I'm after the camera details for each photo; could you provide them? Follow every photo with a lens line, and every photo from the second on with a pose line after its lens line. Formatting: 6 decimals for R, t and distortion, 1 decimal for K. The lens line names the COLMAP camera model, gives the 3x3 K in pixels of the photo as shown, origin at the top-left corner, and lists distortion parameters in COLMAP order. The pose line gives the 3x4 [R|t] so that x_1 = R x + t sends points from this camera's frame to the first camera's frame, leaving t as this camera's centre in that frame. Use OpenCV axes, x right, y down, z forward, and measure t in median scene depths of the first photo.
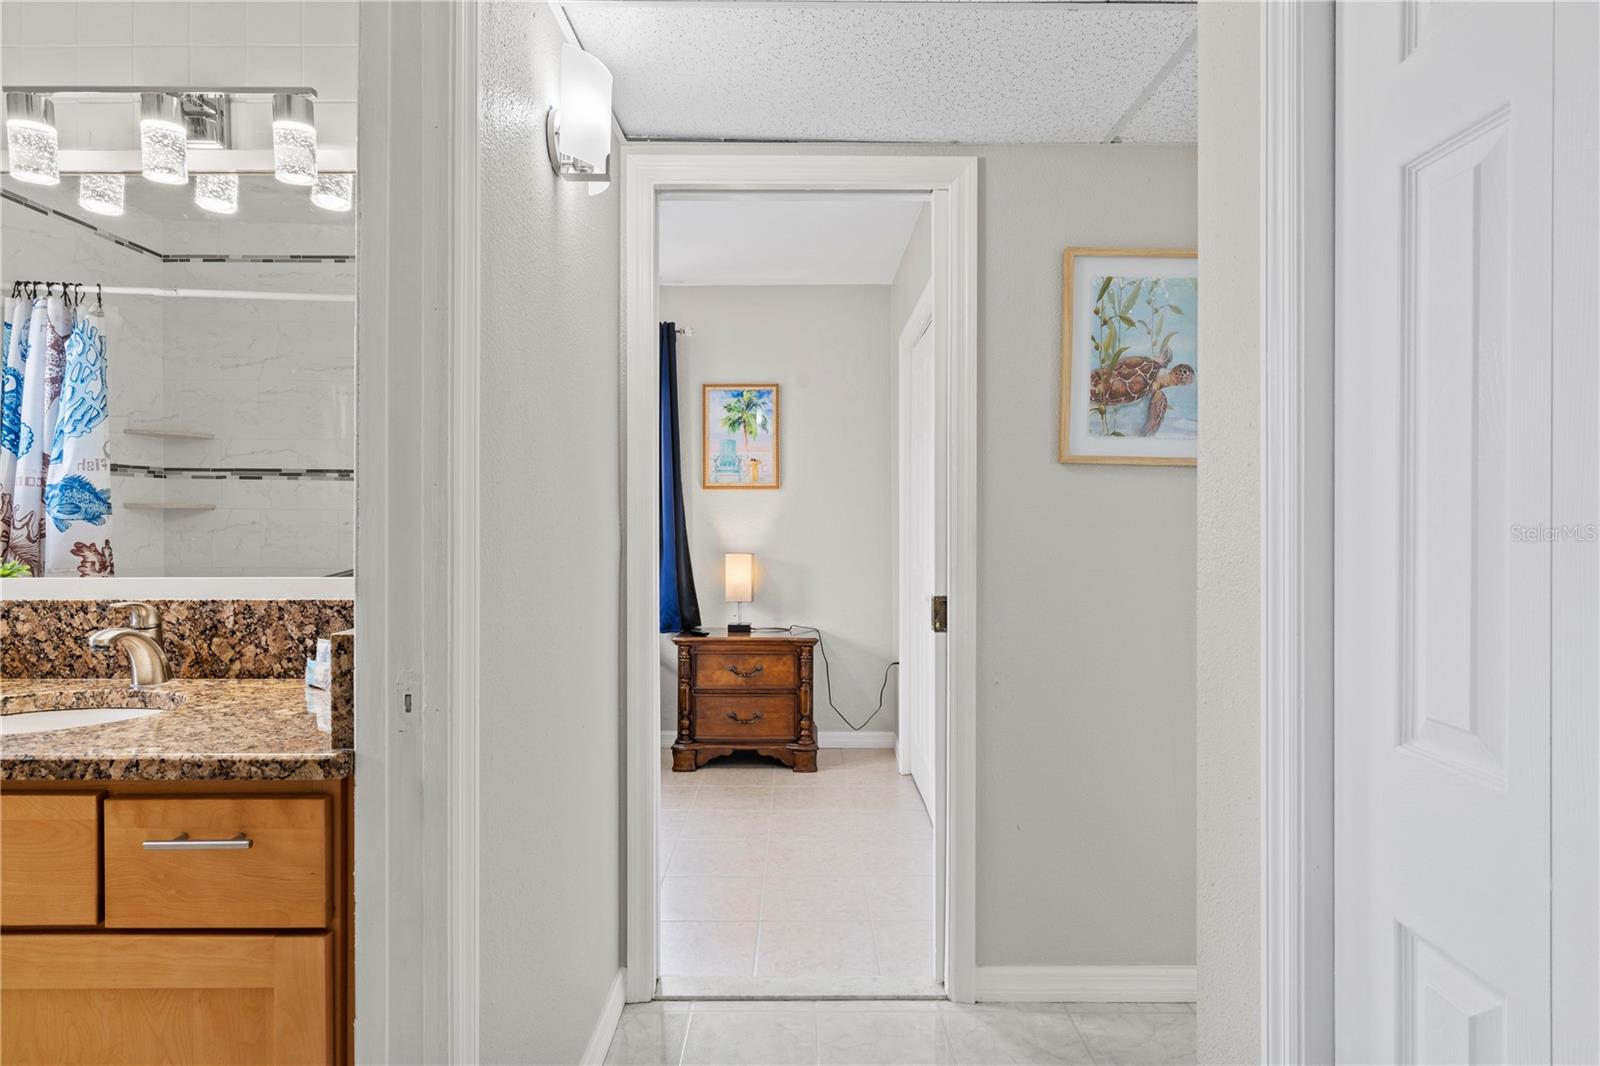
lens RADIAL K [[877.3, 0, 800.0], [0, 877.3, 533.0], [0, 0, 1]] dist [-0.000472, 0.001674]
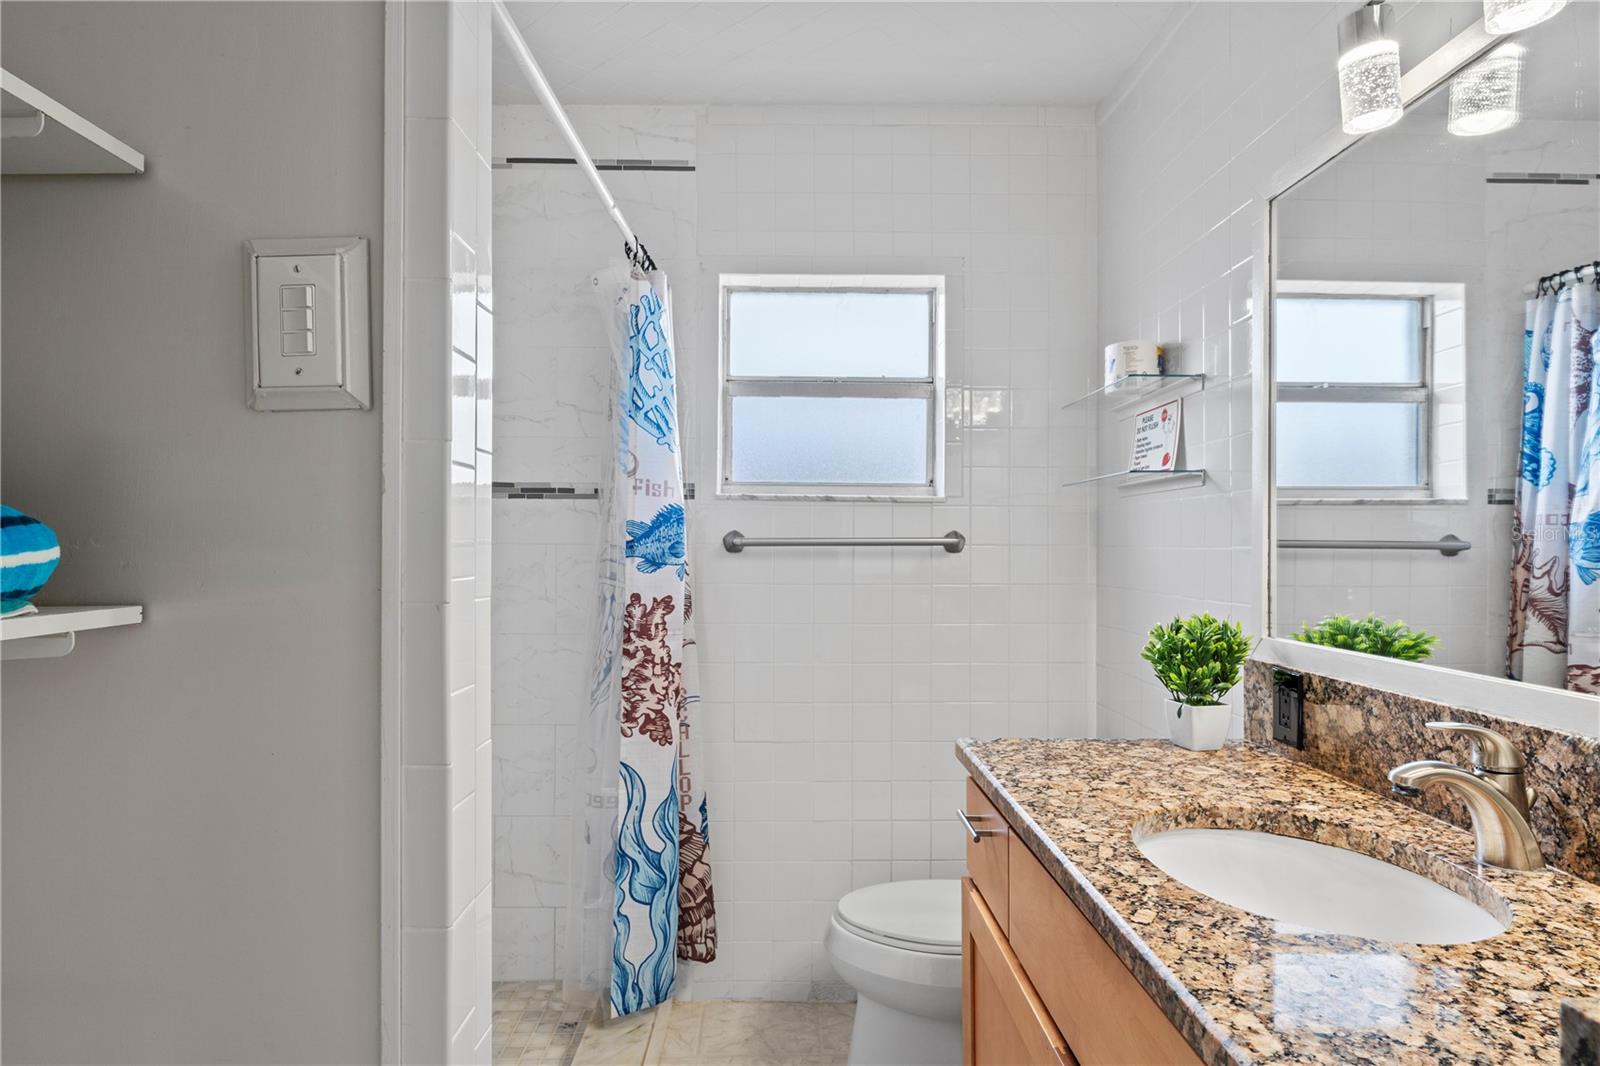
lens RADIAL K [[877.3, 0, 800.0], [0, 877.3, 533.0], [0, 0, 1]] dist [-0.000472, 0.001674]
pose [[0.021365, -0.011593, -0.999705, -0.084877], [-0.019695, 0.999734, -0.012015, -0.023065], [0.999578, 0.019946, 0.021131, 0.293468]]
